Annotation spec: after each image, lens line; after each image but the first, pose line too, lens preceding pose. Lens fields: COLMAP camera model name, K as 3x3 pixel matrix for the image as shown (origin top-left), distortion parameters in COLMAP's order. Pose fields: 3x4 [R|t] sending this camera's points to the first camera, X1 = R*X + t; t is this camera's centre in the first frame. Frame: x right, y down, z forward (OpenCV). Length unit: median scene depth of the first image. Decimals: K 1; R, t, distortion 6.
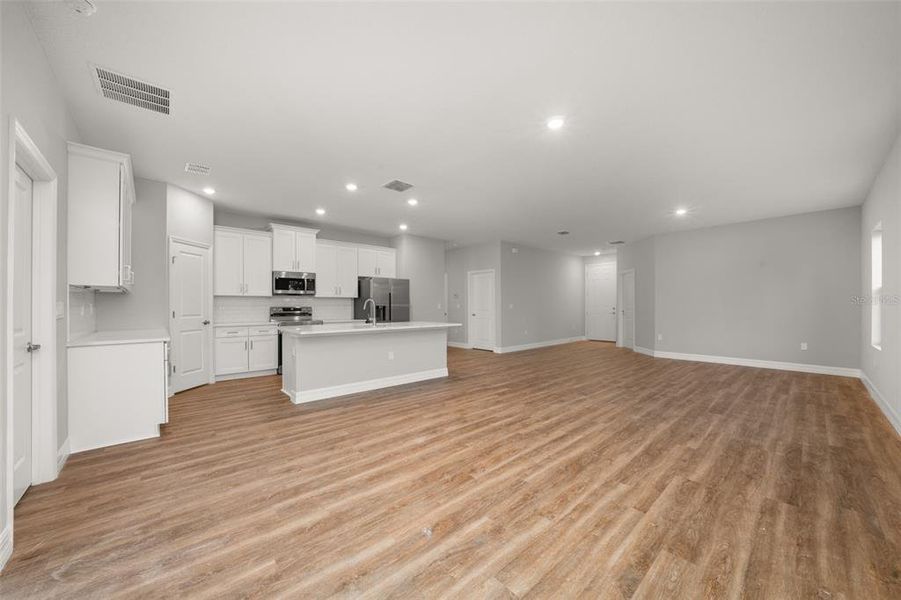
lens RADIAL K [[336.9, 0, 451.3], [0, 336.9, 303.8], [0, 0, 1]] dist [-0.002568, 0.000078]
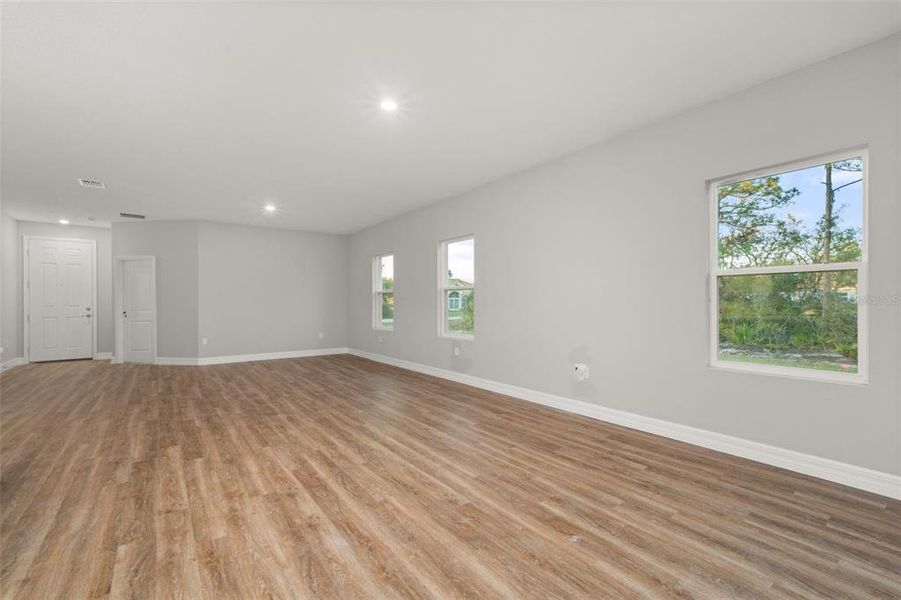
lens RADIAL K [[368.5, 0, 449.8], [0, 368.5, 304.3], [0, 0, 1]] dist [0.011472, 0.000374]
pose [[0.086275, 0.001965, 0.996269, -0.698505], [-0.007103, 0.999974, -0.001357, 0.003612], [-0.996246, -0.006960, 0.086287, 0.759695]]
